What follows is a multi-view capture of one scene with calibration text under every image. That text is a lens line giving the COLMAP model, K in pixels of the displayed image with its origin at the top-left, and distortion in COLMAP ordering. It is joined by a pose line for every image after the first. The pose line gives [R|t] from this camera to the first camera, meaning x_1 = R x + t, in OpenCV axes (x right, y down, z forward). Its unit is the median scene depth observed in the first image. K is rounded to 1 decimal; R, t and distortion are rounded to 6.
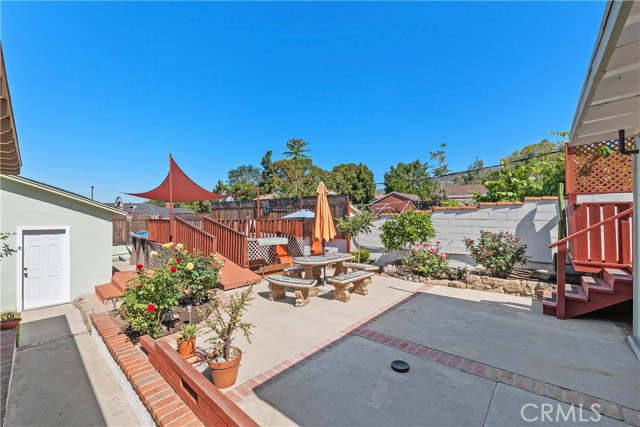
lens RADIAL K [[263.0, 0, 319.0], [0, 263.0, 213.0], [0, 0, 1]] dist [-0.001520, -0.000102]
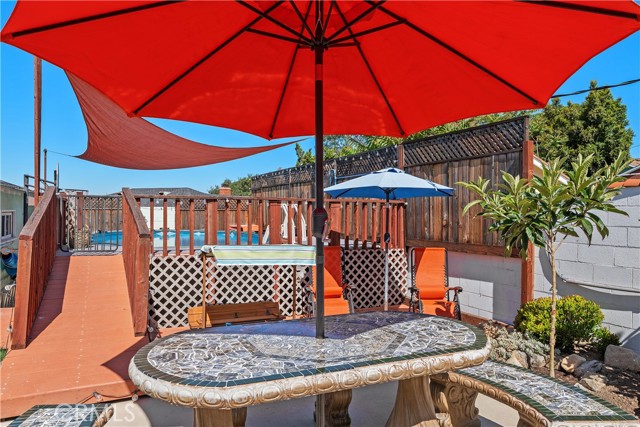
lens RADIAL K [[456.6, 0, 320.3], [0, 456.6, 218.9], [0, 0, 1]] dist [-0.001960, -0.000204]
pose [[0.926073, 0.003727, -0.377325, 0.096584], [0.005274, 0.999726, 0.022820, 0.042170], [0.377306, -0.023123, 0.925800, 0.432238]]
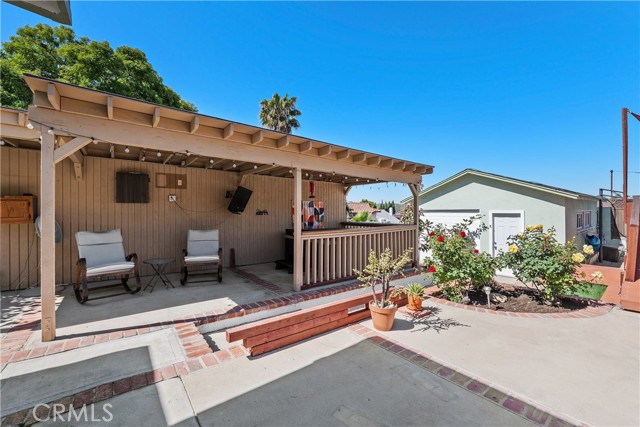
lens RADIAL K [[263.0, 0, 320.0], [0, 263.0, 213.3], [0, 0, 1]] dist [-0.001520, -0.000102]
pose [[-0.159325, 0.004495, -0.987216, 0.232994], [0.018750, 0.999823, 0.001526, 0.034575], [0.987048, -0.018267, -0.159381, 0.255840]]
